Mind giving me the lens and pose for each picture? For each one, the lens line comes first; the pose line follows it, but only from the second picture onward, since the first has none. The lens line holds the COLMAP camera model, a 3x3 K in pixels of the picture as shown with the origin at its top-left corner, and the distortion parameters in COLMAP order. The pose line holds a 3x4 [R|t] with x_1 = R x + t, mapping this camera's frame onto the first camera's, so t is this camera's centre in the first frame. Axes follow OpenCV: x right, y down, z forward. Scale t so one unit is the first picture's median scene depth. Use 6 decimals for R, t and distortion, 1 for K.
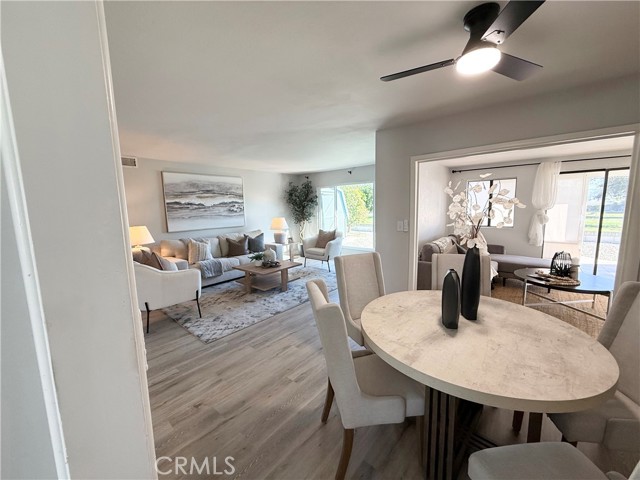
lens RADIAL K [[254.3, 0, 316.9], [0, 254.3, 240.5], [0, 0, 1]] dist [0.000999, -0.000821]
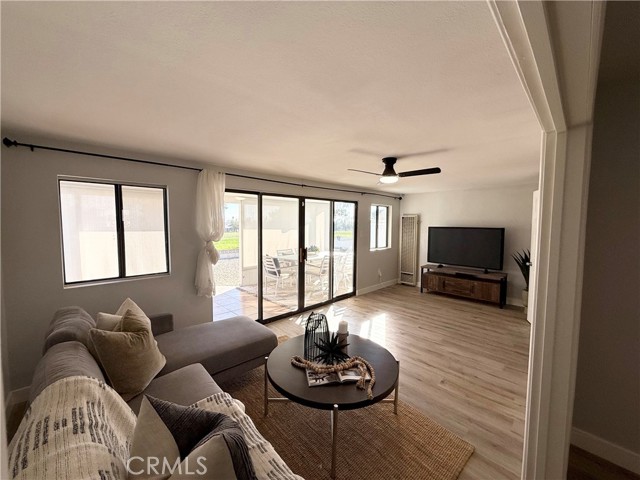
lens RADIAL K [[254.3, 0, 318.7], [0, 254.3, 239.7], [0, 0, 1]] dist [0.000999, -0.000821]
pose [[0.094554, -0.046718, 0.994423, 0.243876], [0.124321, 0.991633, 0.034766, -0.106017], [-0.987727, 0.120340, 0.099571, 0.613239]]
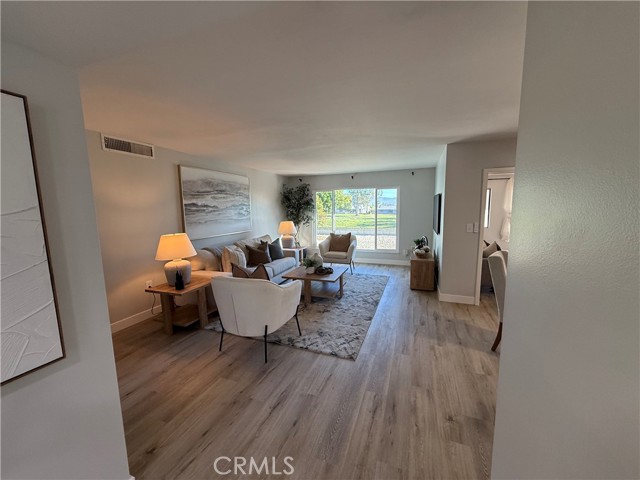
lens RADIAL K [[254.3, 0, 319.0], [0, 254.3, 240.8], [0, 0, 1]] dist [0.000999, -0.000821]
pose [[0.939706, -0.033408, 0.340347, -0.463470], [0.036874, 0.999313, -0.003721, -0.012761], [-0.339989, 0.016046, 0.940292, 0.096134]]
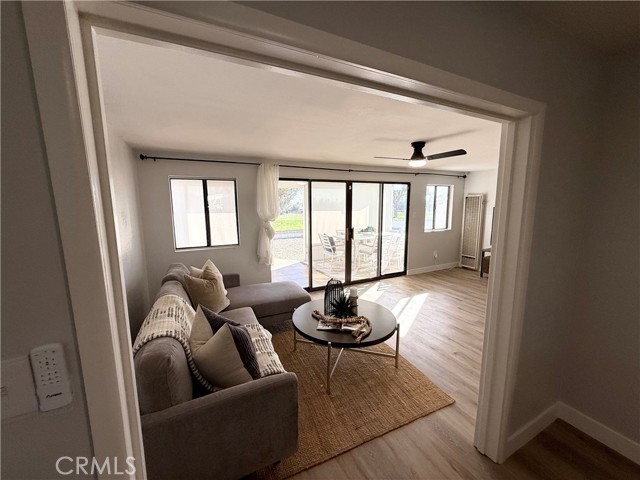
lens RADIAL K [[254.3, 0, 318.8], [0, 254.3, 238.9], [0, 0, 1]] dist [0.000999, -0.000821]
pose [[0.389467, -0.110401, 0.914400, 0.176175], [0.123329, 0.990101, 0.067012, -0.092728], [-0.912746, 0.086673, 0.399228, 0.488639]]
